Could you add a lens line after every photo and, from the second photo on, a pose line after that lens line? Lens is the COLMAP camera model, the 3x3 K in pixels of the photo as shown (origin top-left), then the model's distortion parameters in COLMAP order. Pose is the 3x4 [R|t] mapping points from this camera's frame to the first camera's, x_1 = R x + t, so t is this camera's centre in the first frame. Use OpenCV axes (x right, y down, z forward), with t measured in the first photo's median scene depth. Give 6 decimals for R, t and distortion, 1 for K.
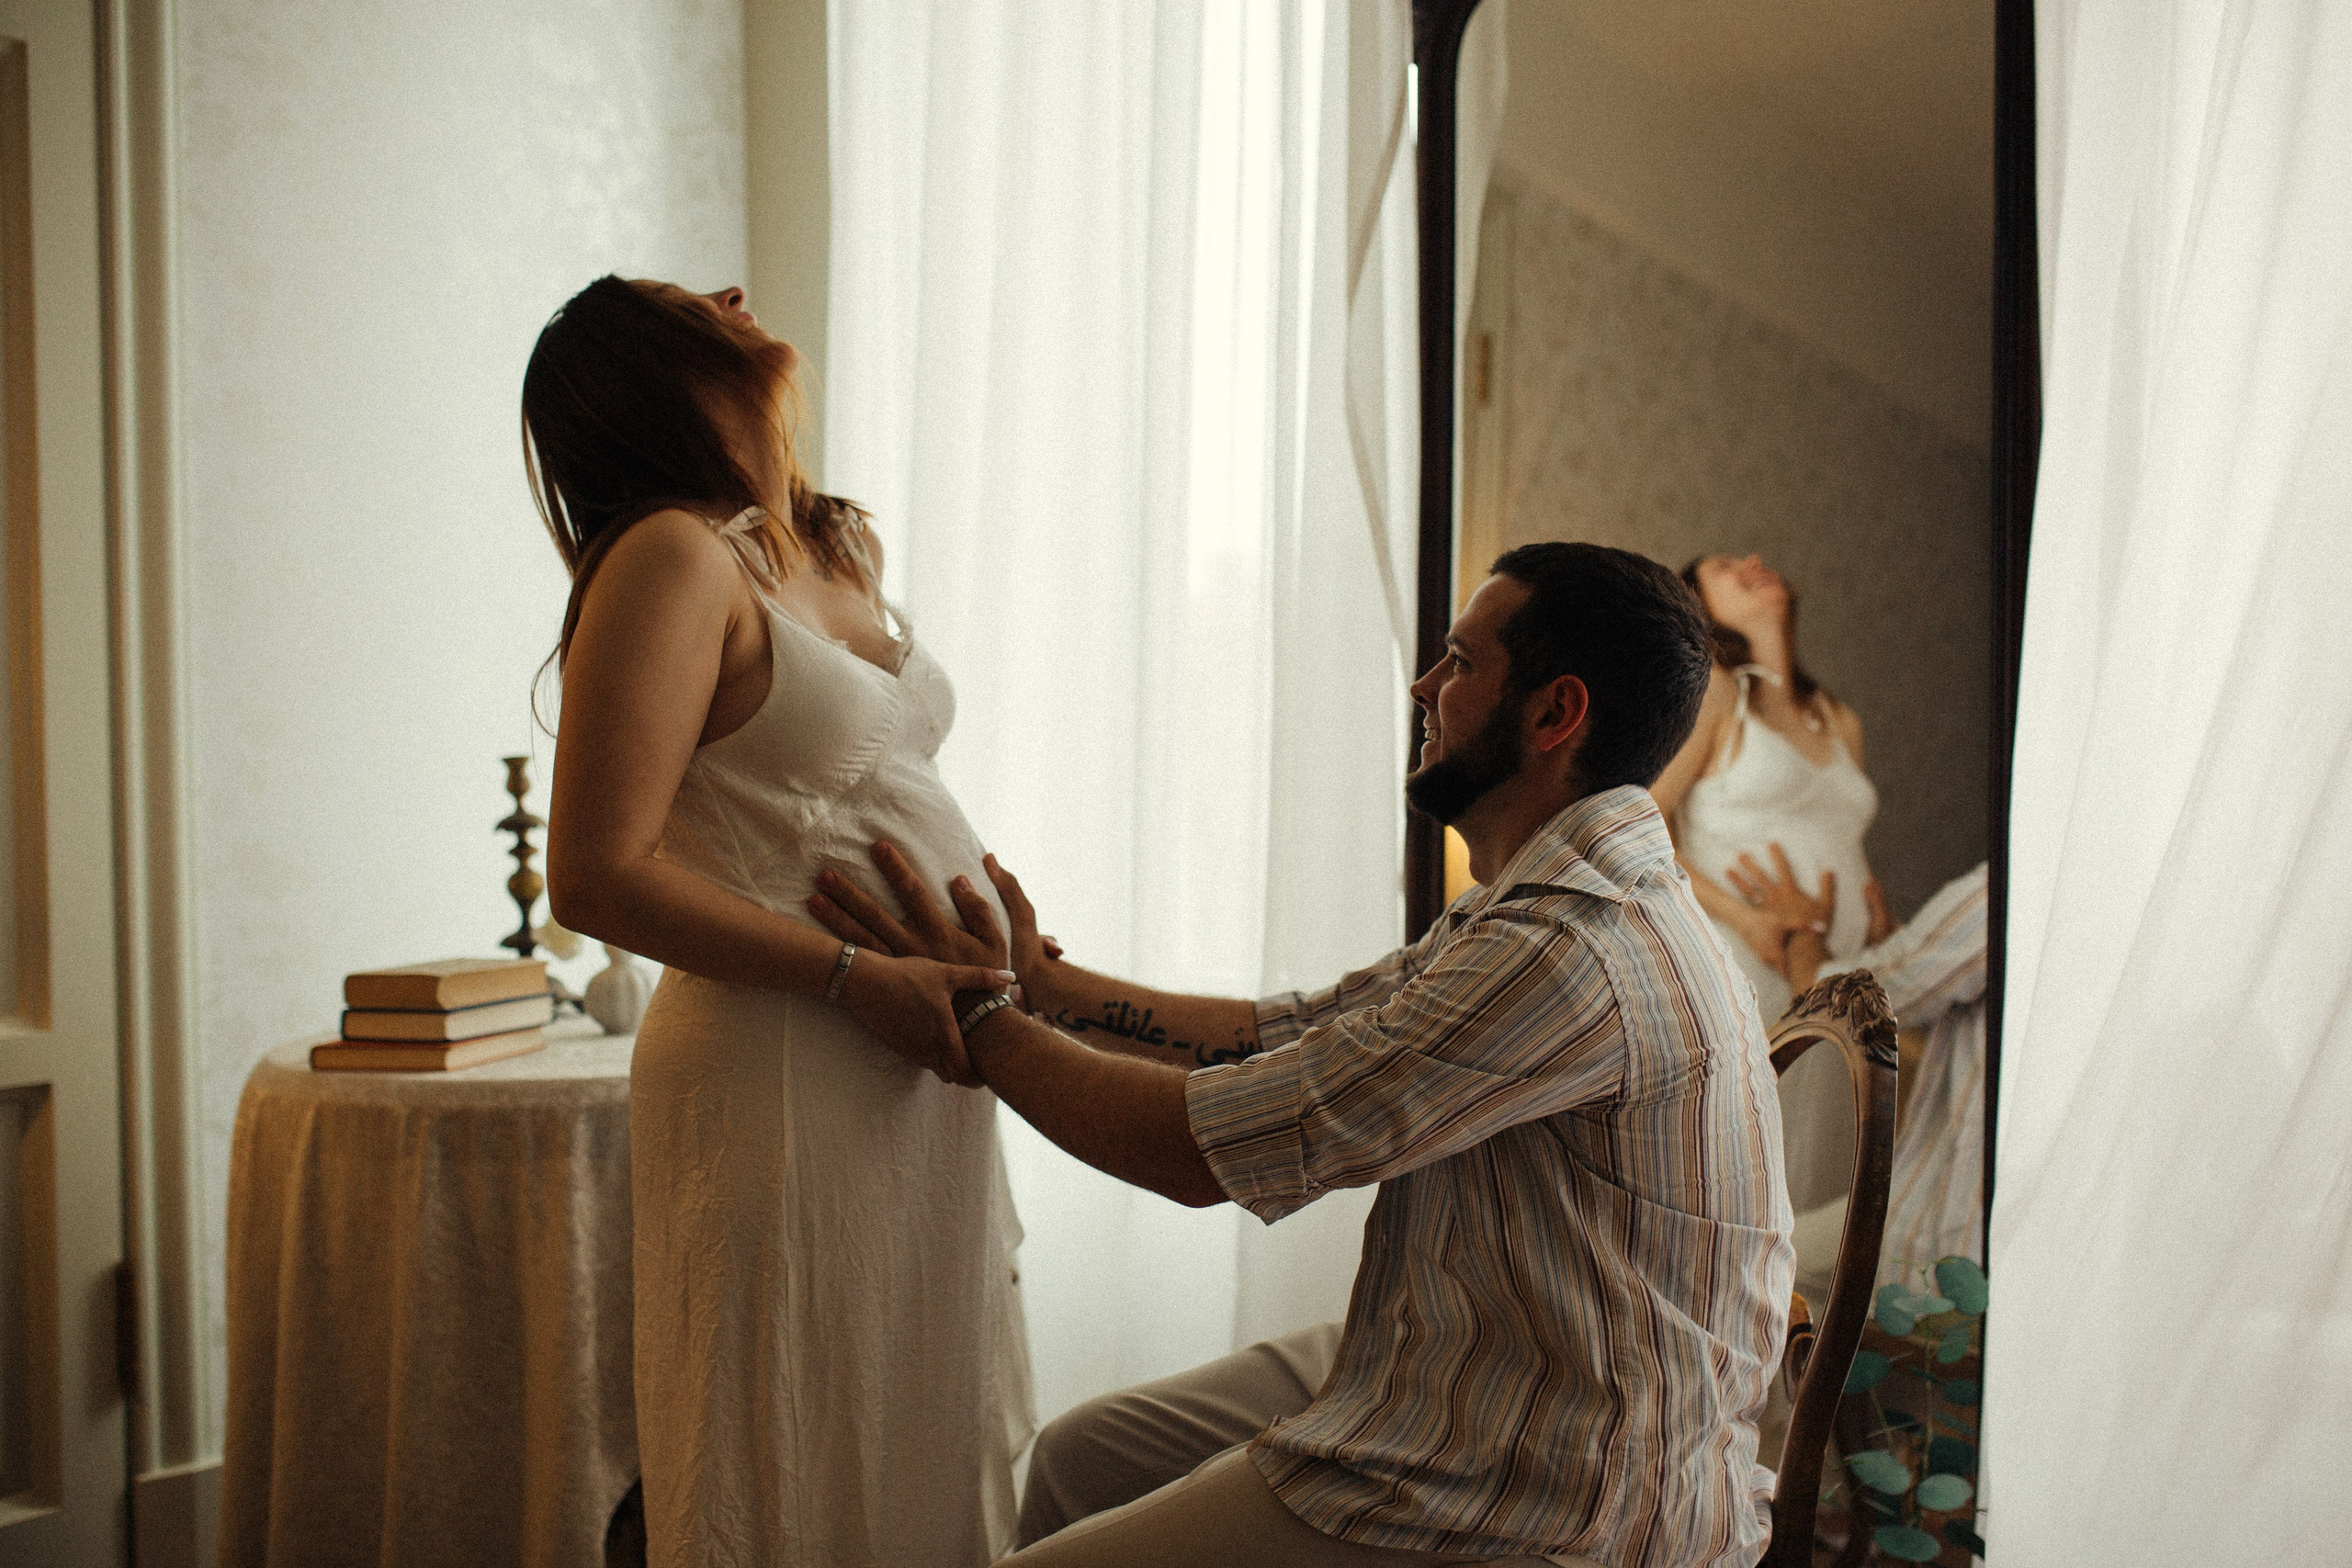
lens RADIAL K [[2326.2, 0, 1195.6], [0, 2326.2, 781.5], [0, 0, 1]] dist [-0.080540, 0.124772]
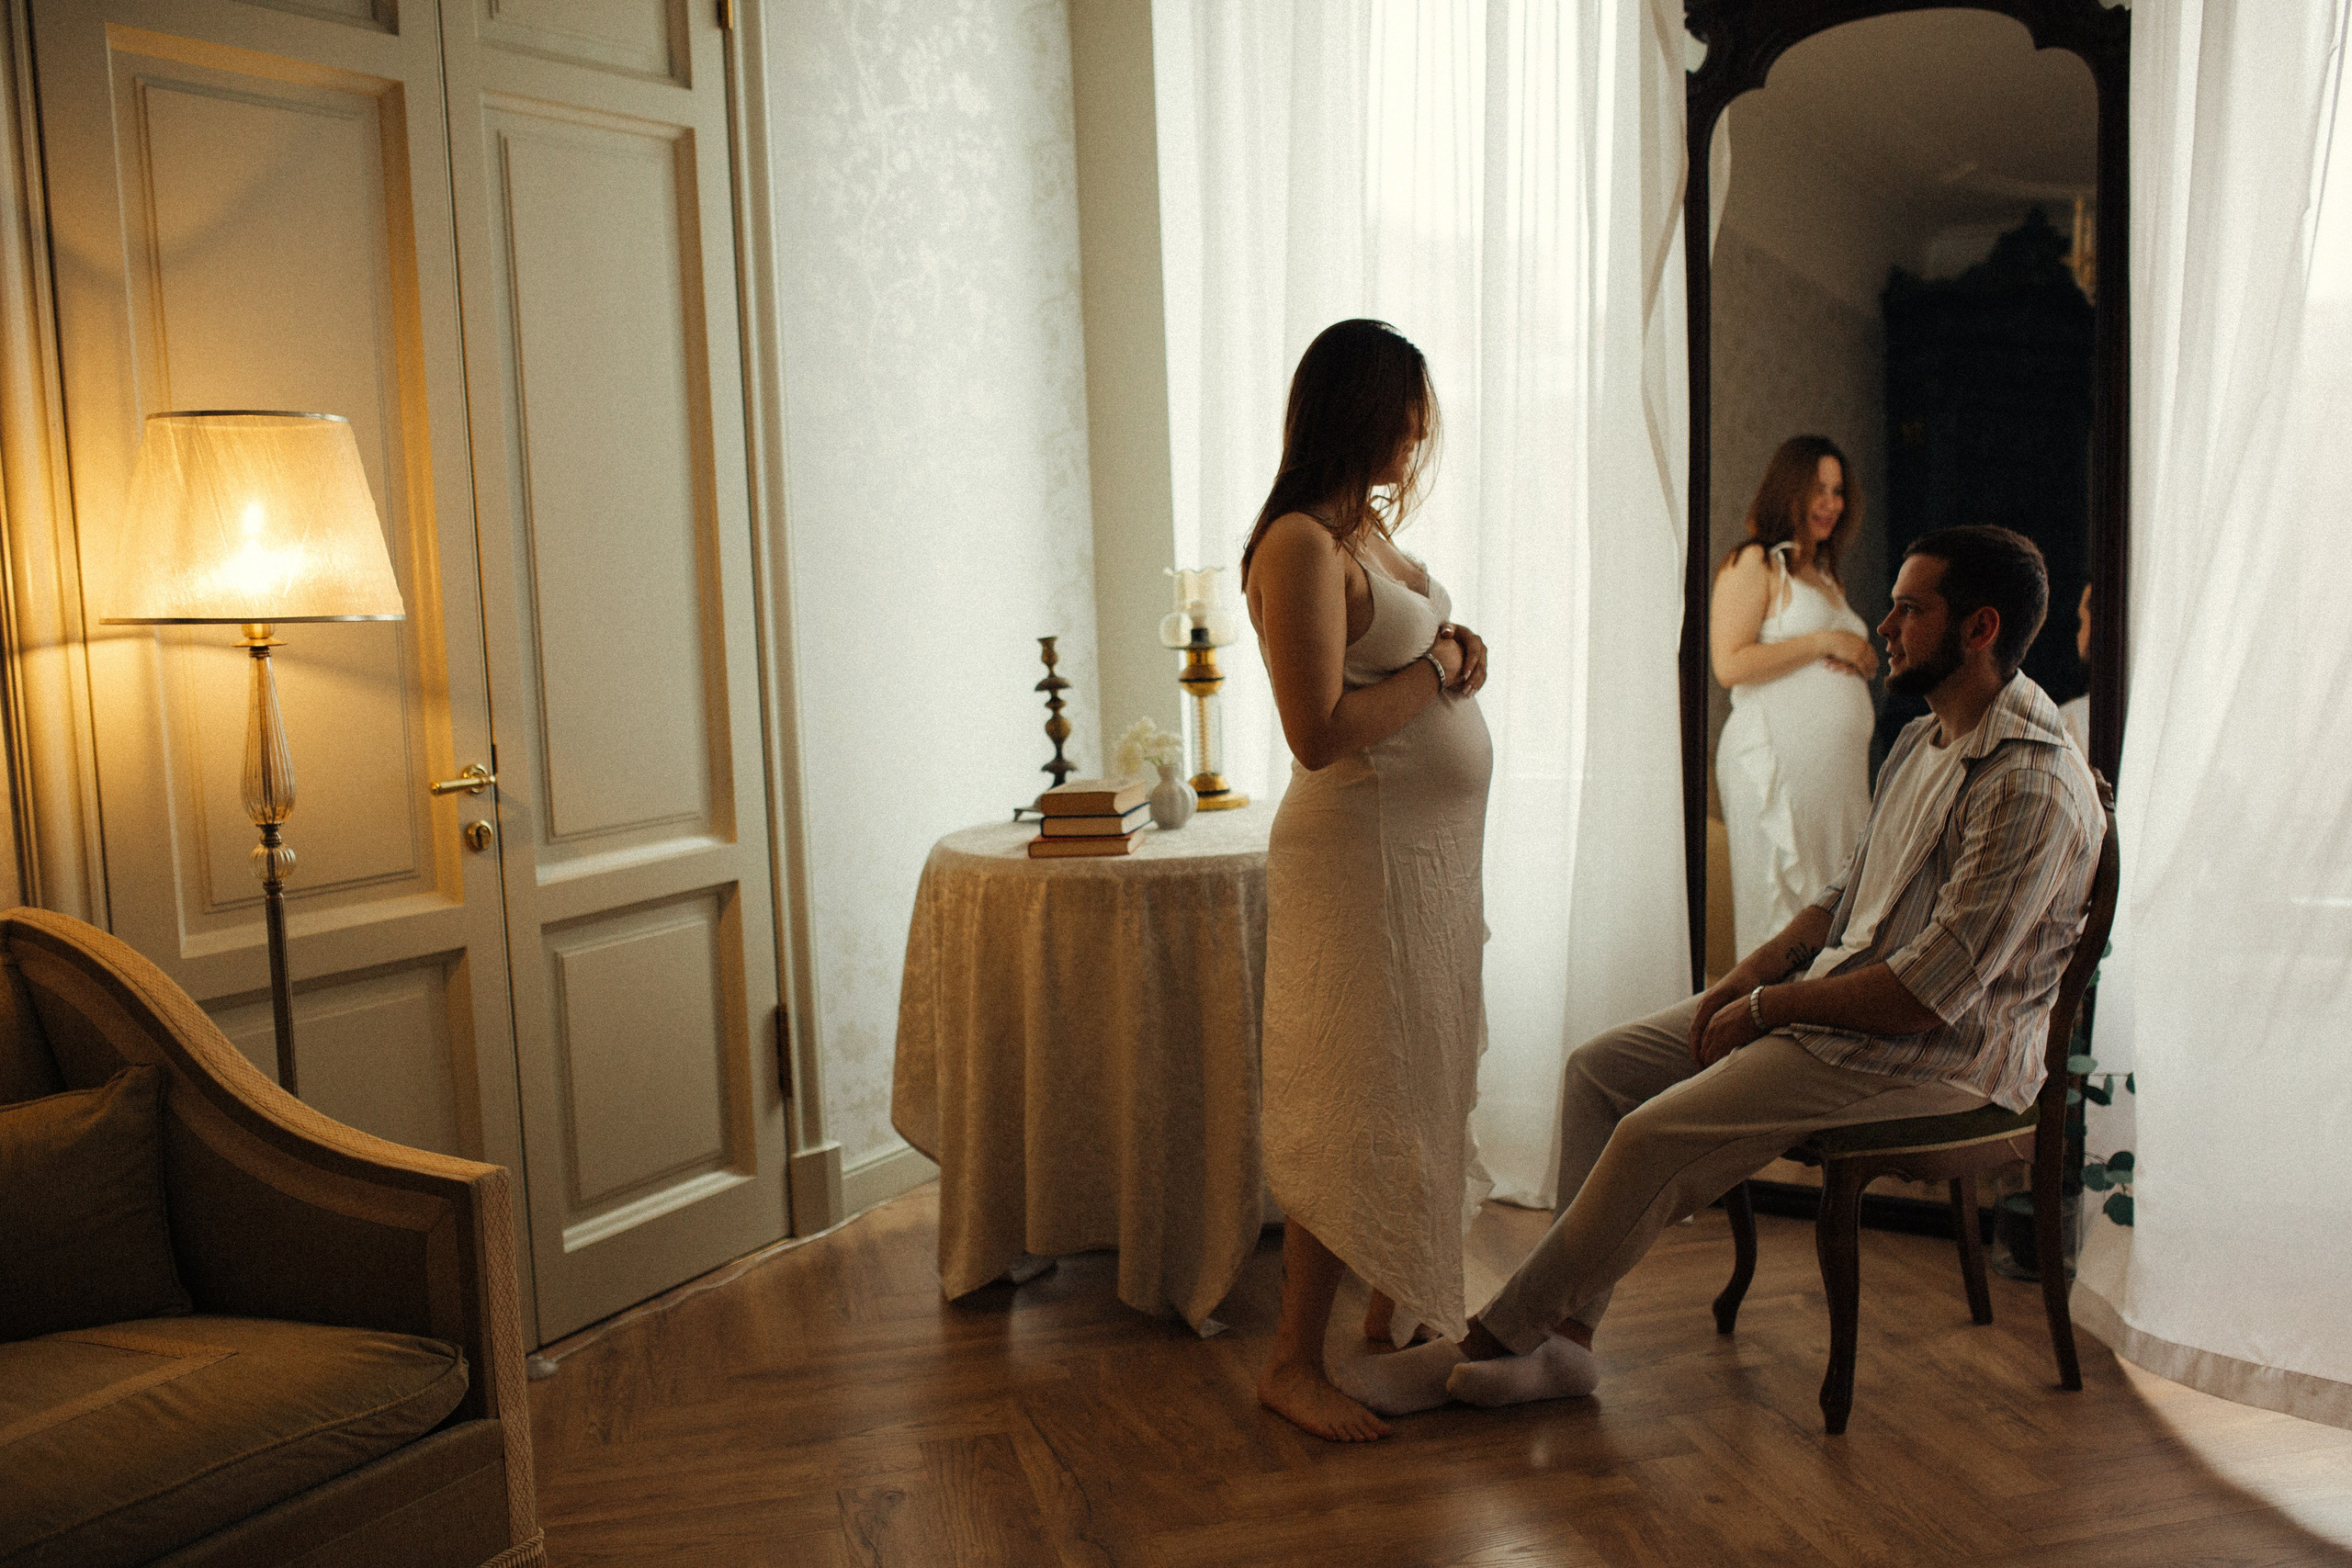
lens RADIAL K [[2386.5, 0, 1176.0], [0, 2386.5, 784.0], [0, 0, 1]] dist [-0.035050, 0.030133]
pose [[0.991055, -0.035466, 0.128654, -0.481405], [0.023872, 0.995604, 0.090569, -0.060913], [-0.131301, -0.086688, 0.987545, -0.540699]]
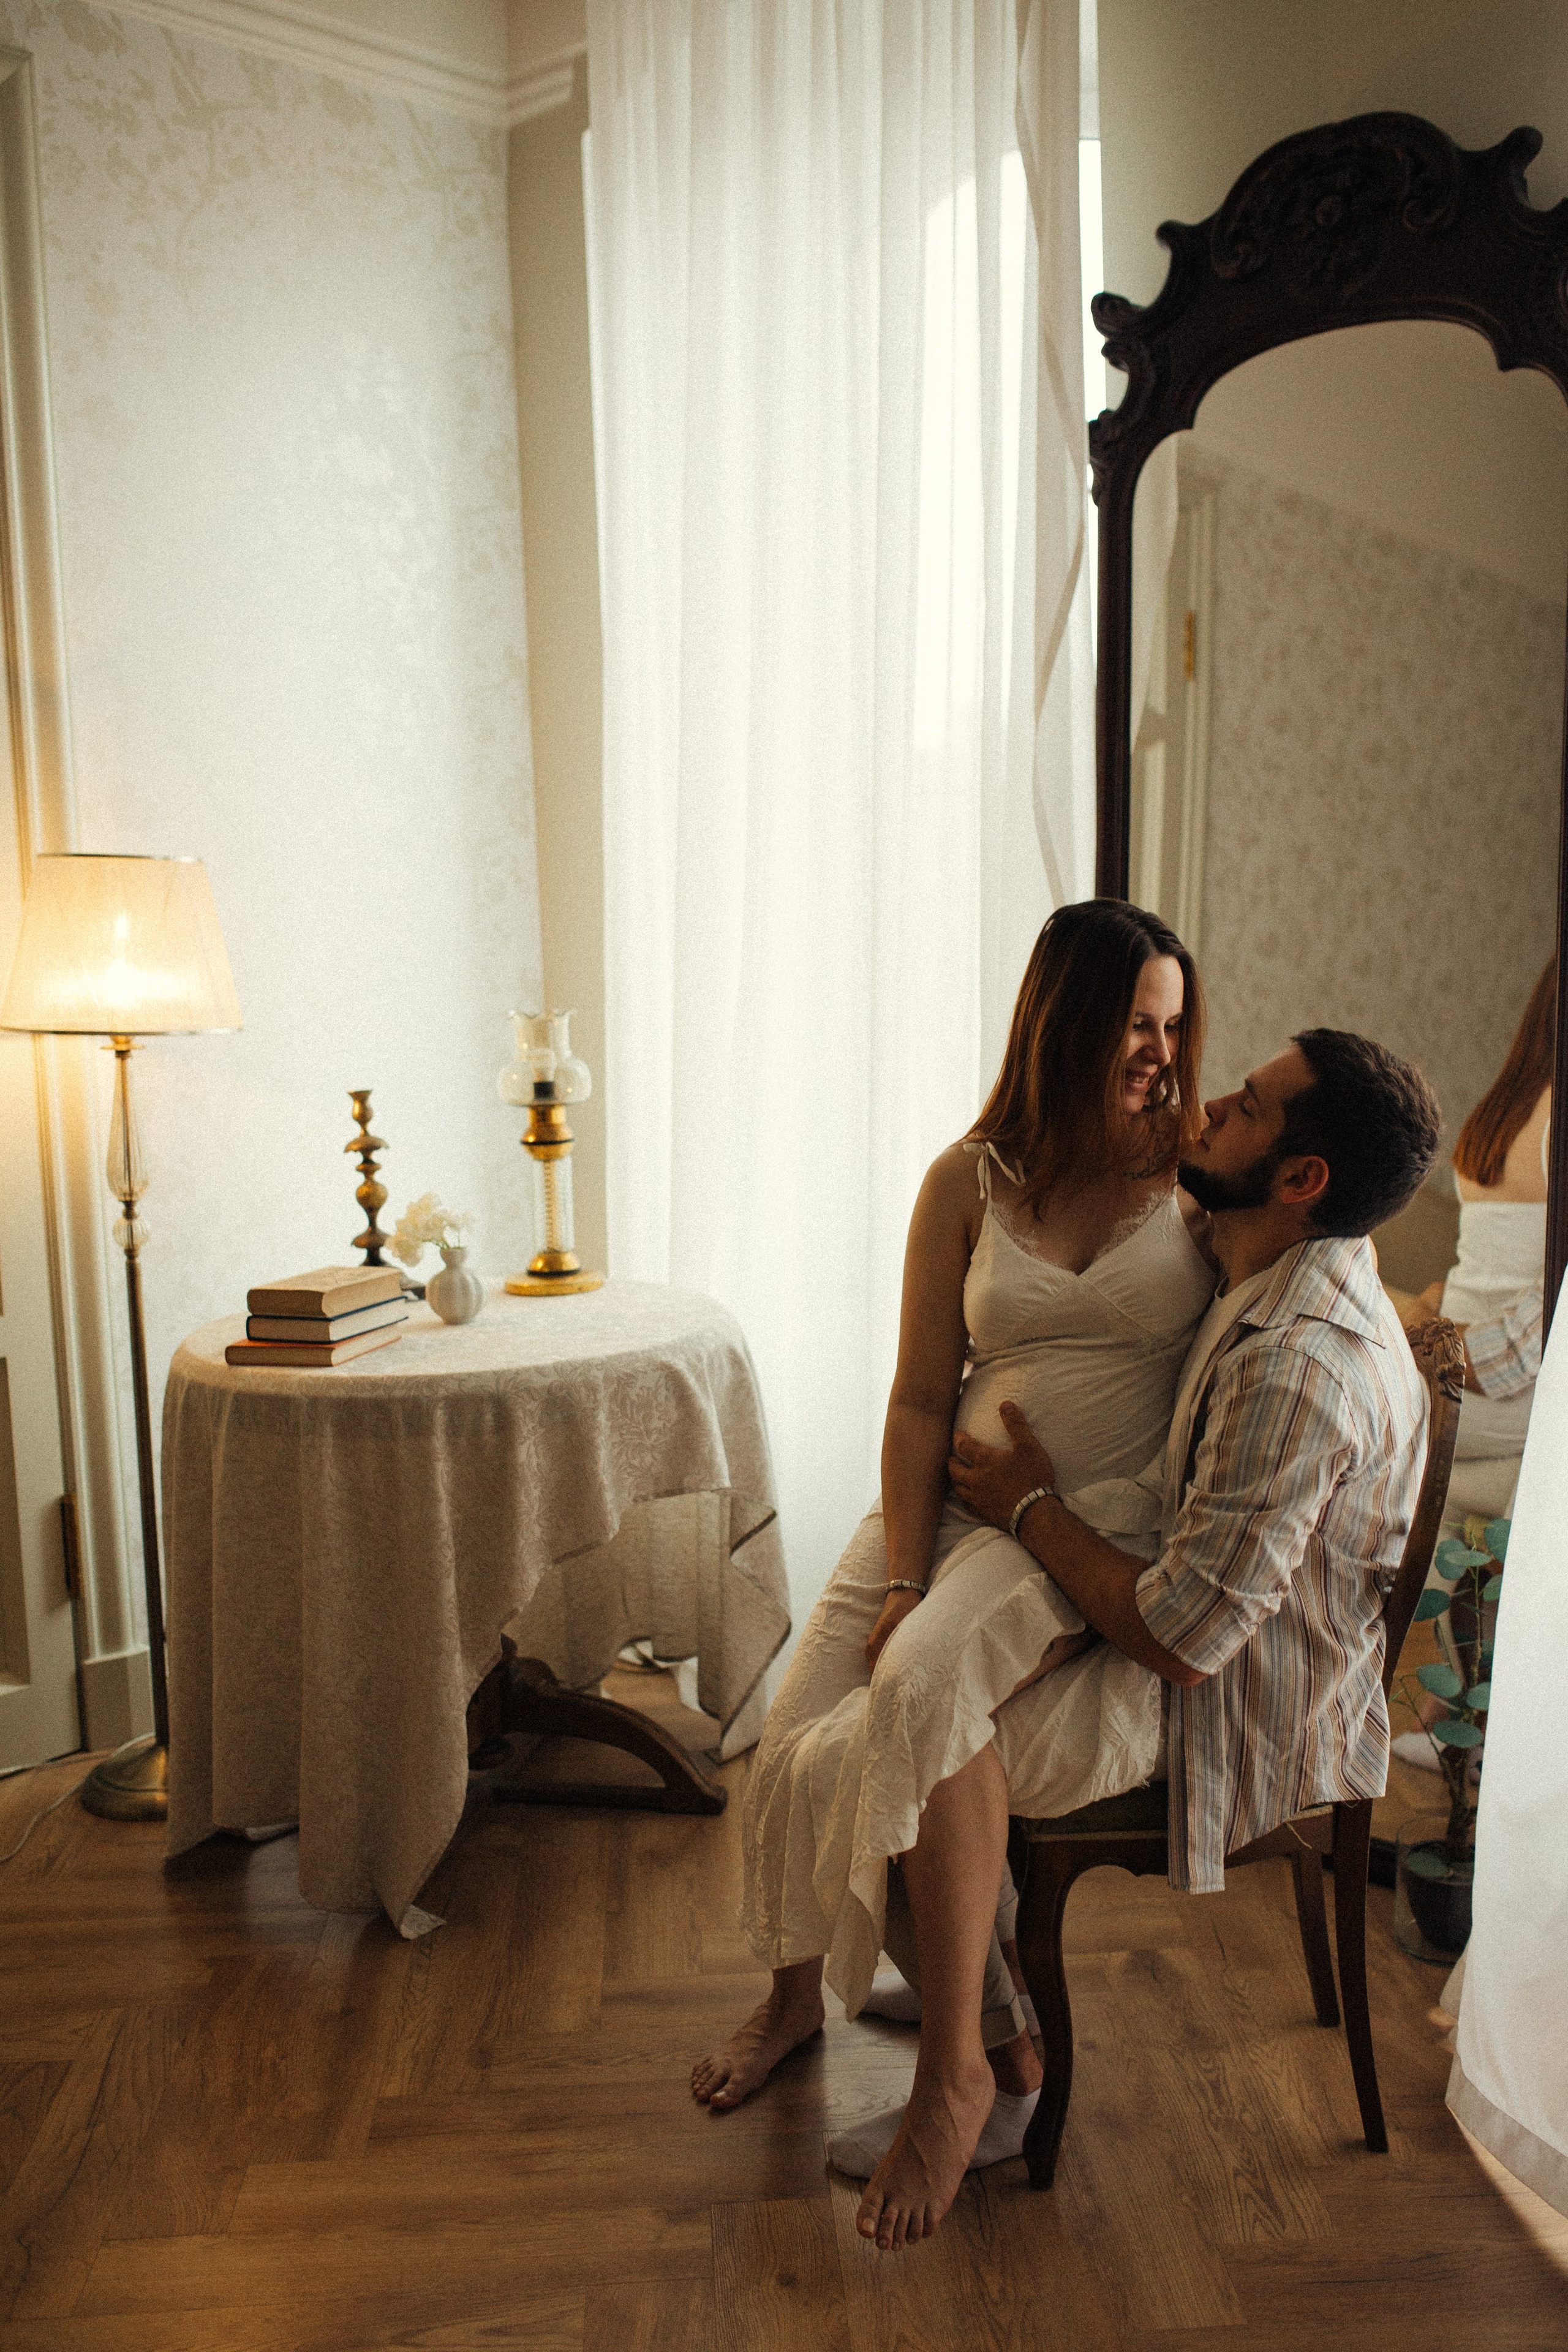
lens RADIAL K [[2374.3, 0, 784.0], [0, 2374.3, 1176.0], [0, 0, 1]] dist [-0.060940, 0.082935]
pose [[0.997557, -0.006987, -0.069513, 0.019881], [0.014714, 0.993682, 0.111264, -0.120667], [0.068297, -0.112015, 0.991357, -0.276280]]
